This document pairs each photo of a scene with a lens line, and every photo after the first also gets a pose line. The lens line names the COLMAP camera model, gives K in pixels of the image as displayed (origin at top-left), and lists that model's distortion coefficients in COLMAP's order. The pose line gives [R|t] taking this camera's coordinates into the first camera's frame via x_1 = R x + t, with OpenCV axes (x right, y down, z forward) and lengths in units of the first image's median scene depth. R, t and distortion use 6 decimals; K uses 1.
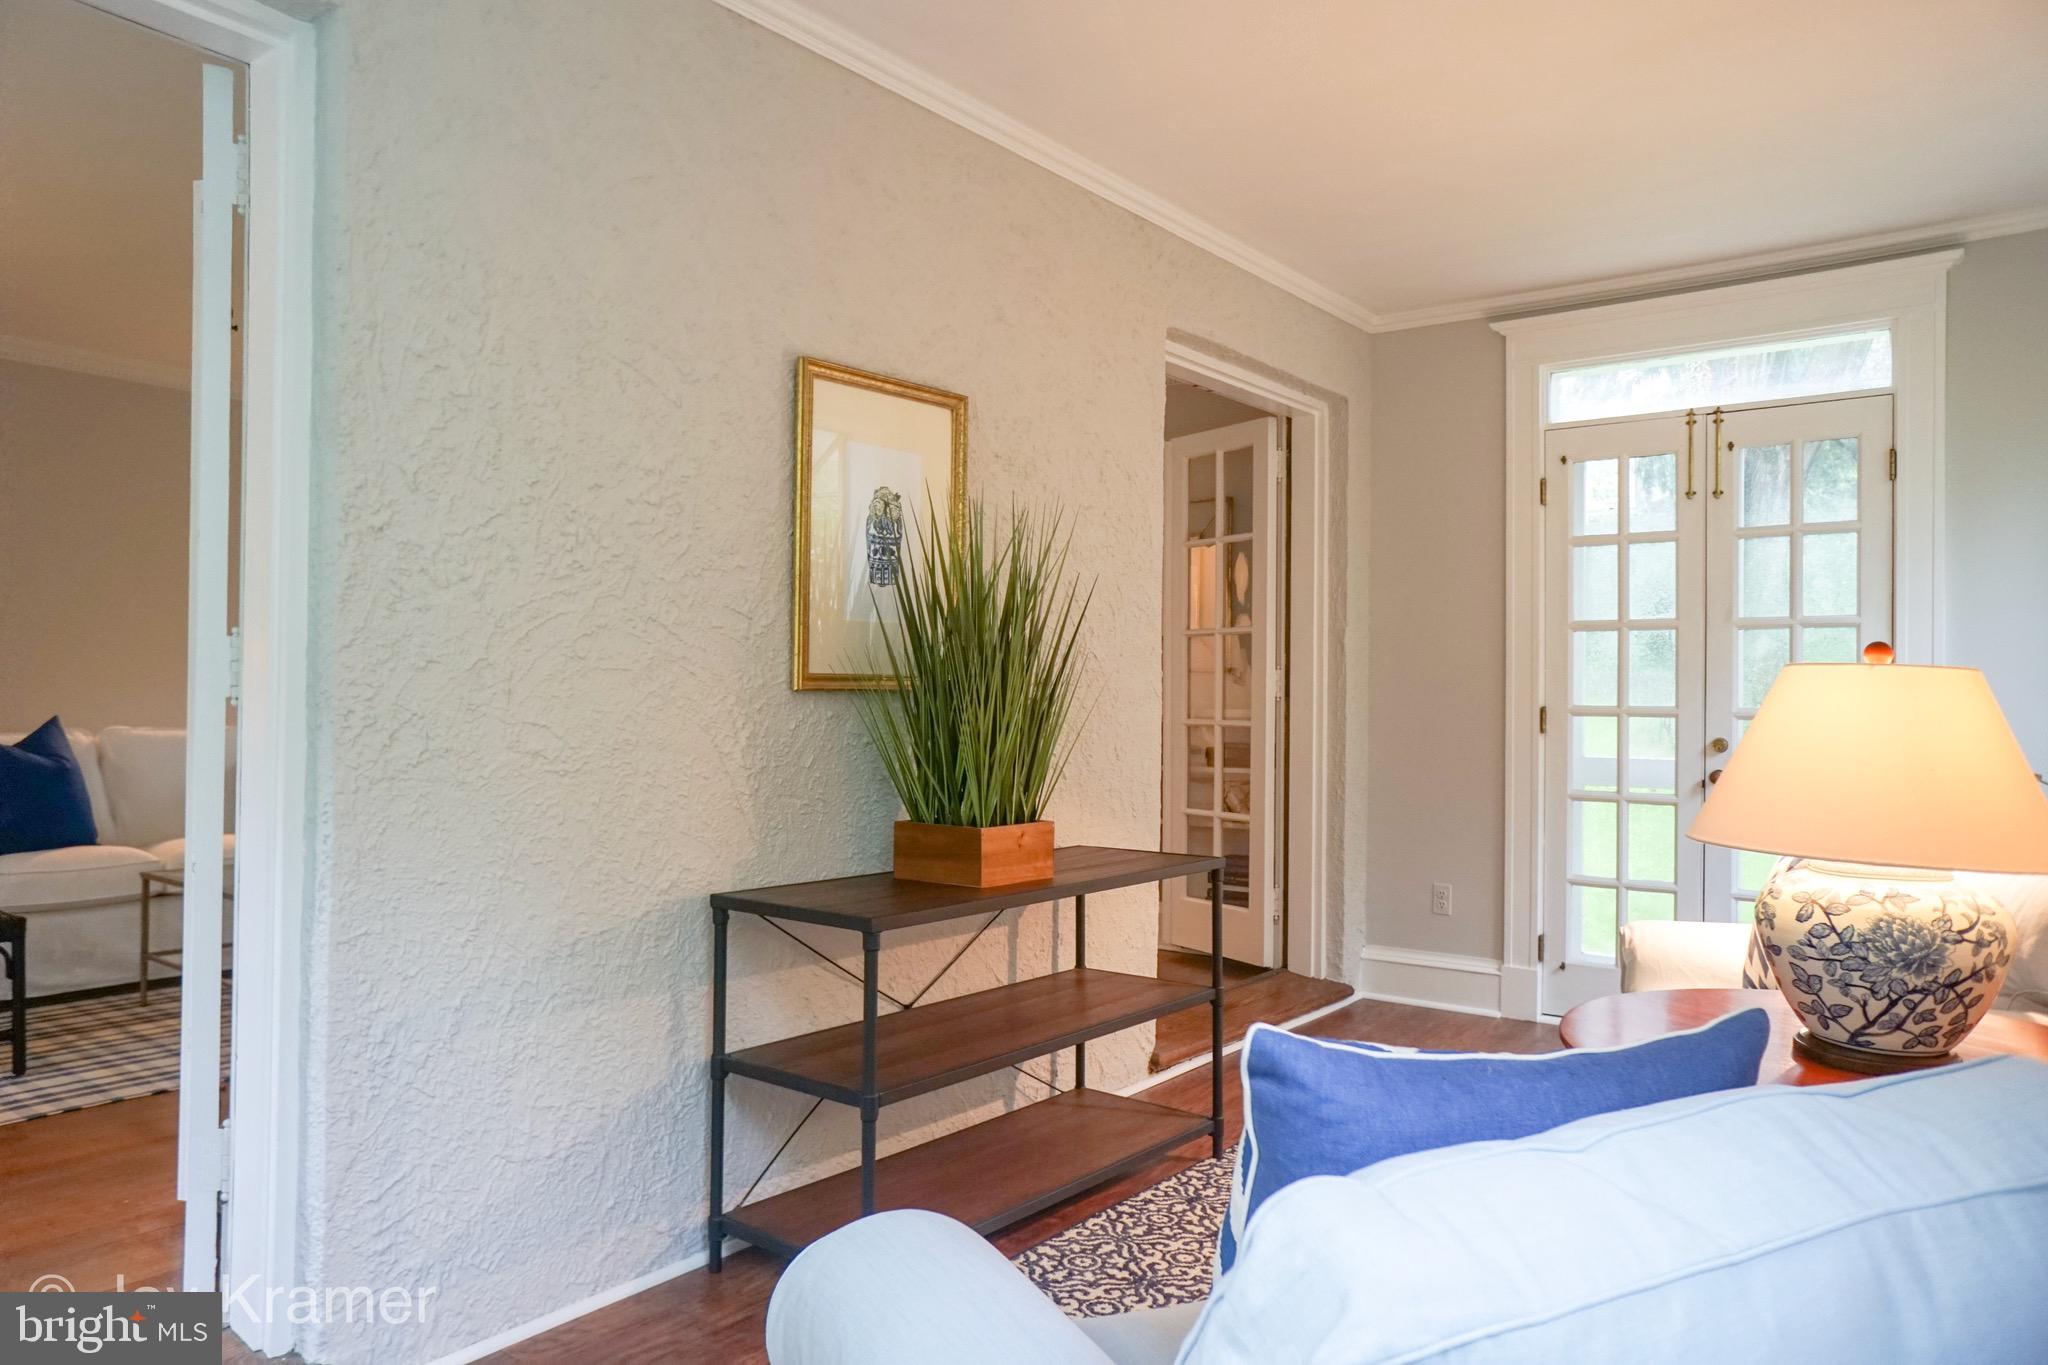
lens RADIAL K [[1397.9, 0, 1010.3], [0, 1397.9, 682.6], [0, 0, 1]] dist [-0.030239, 0.051982]
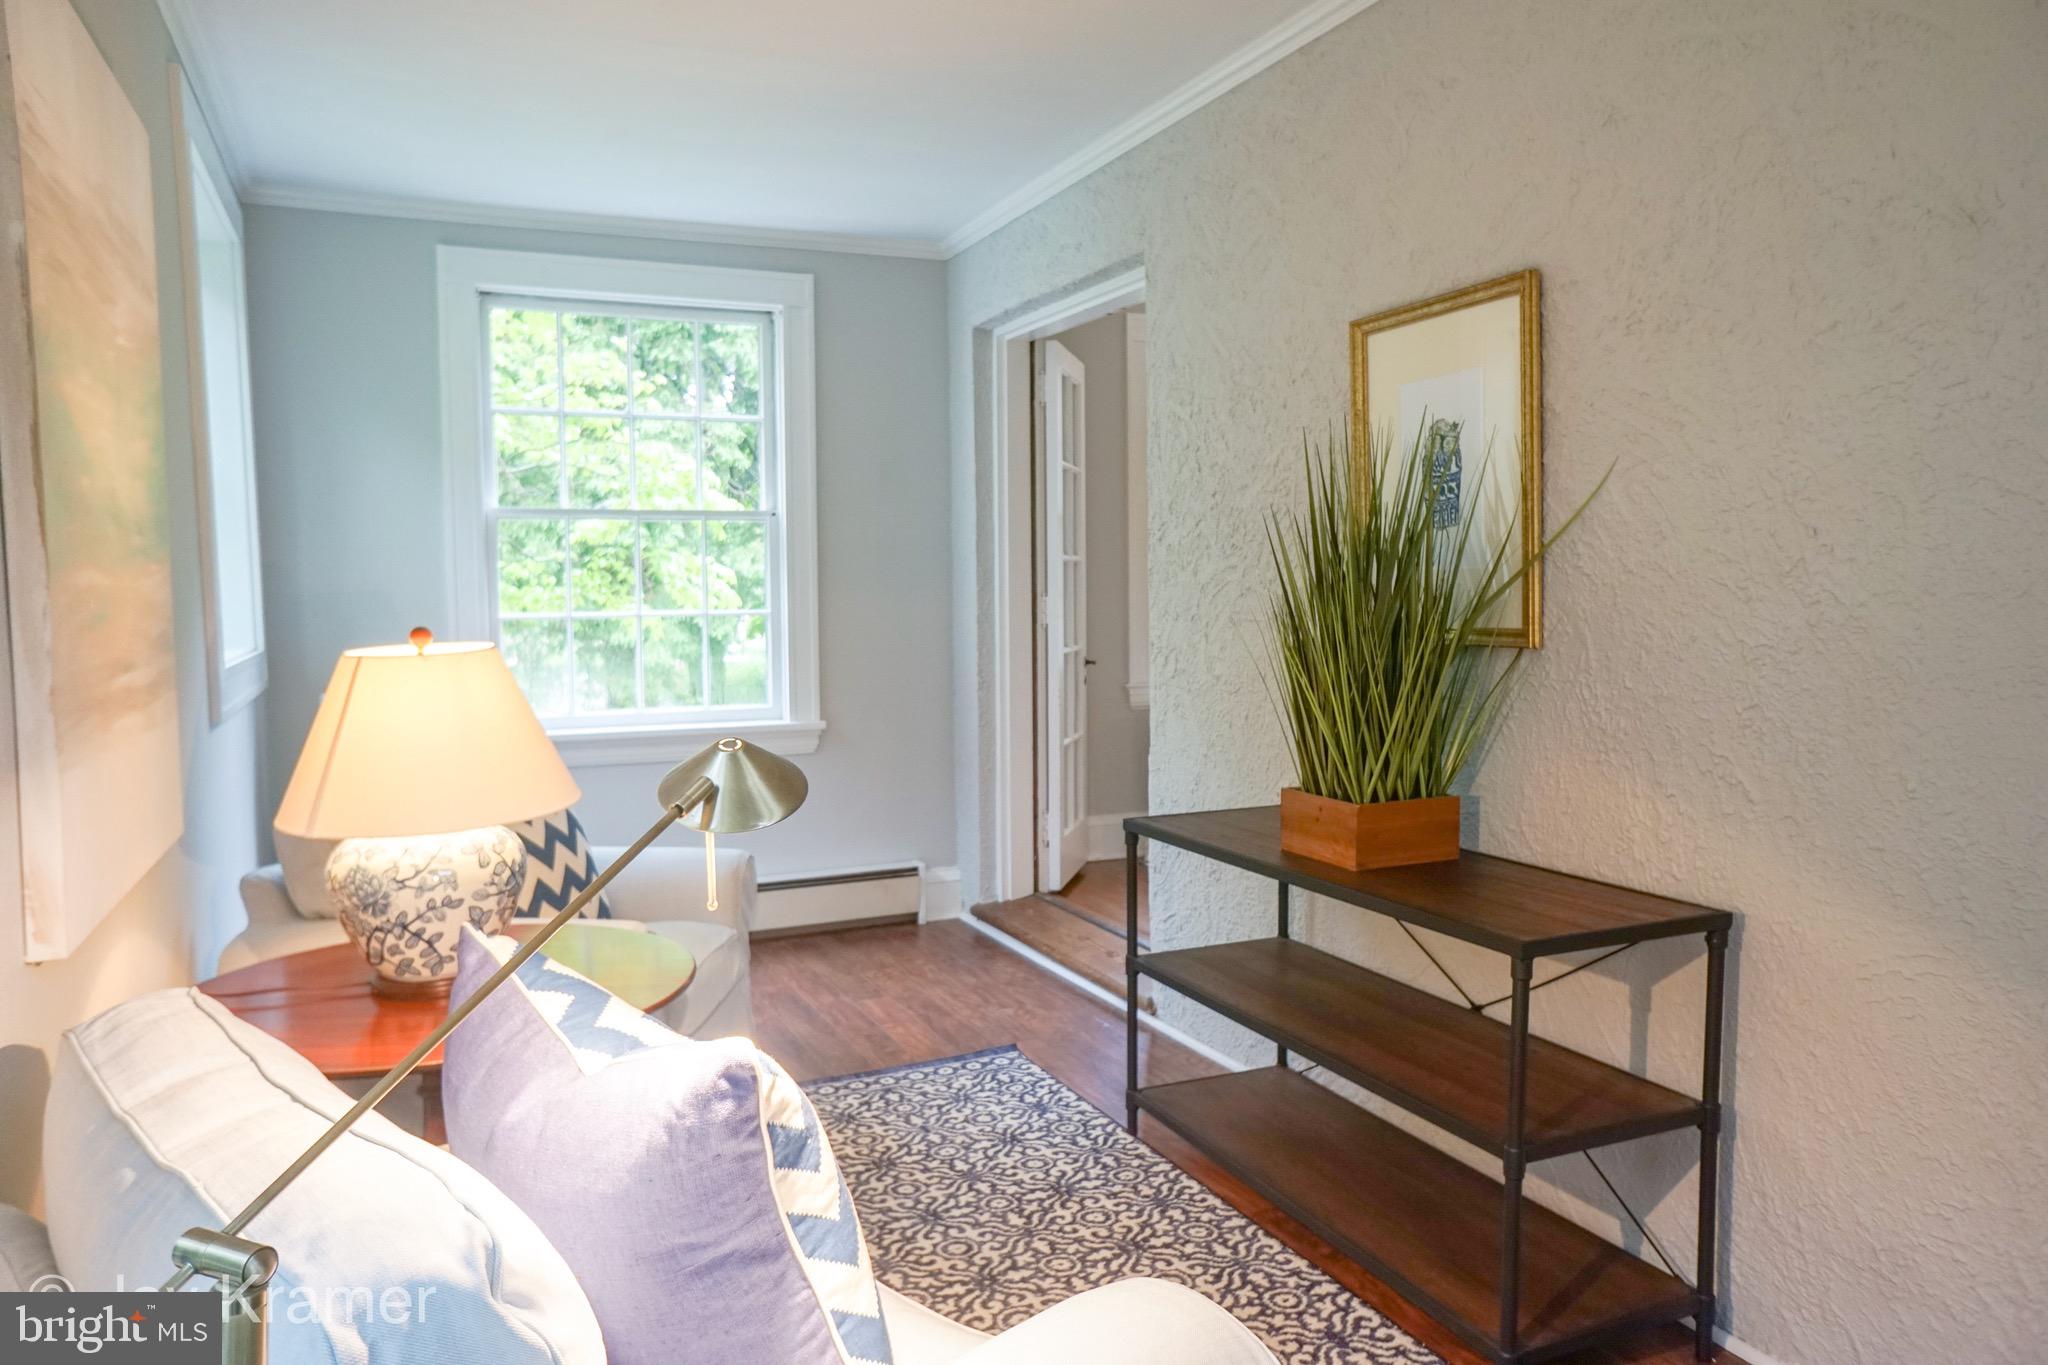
lens RADIAL K [[1397.9, 0, 1018.5], [0, 1397.9, 687.7], [0, 0, 1]] dist [-0.030239, 0.051982]
pose [[-0.456298, 0.059585, -0.887830, 0.875518], [0.009034, 0.998014, 0.062337, -0.026509], [0.889781, 0.020424, -0.455930, 1.213616]]
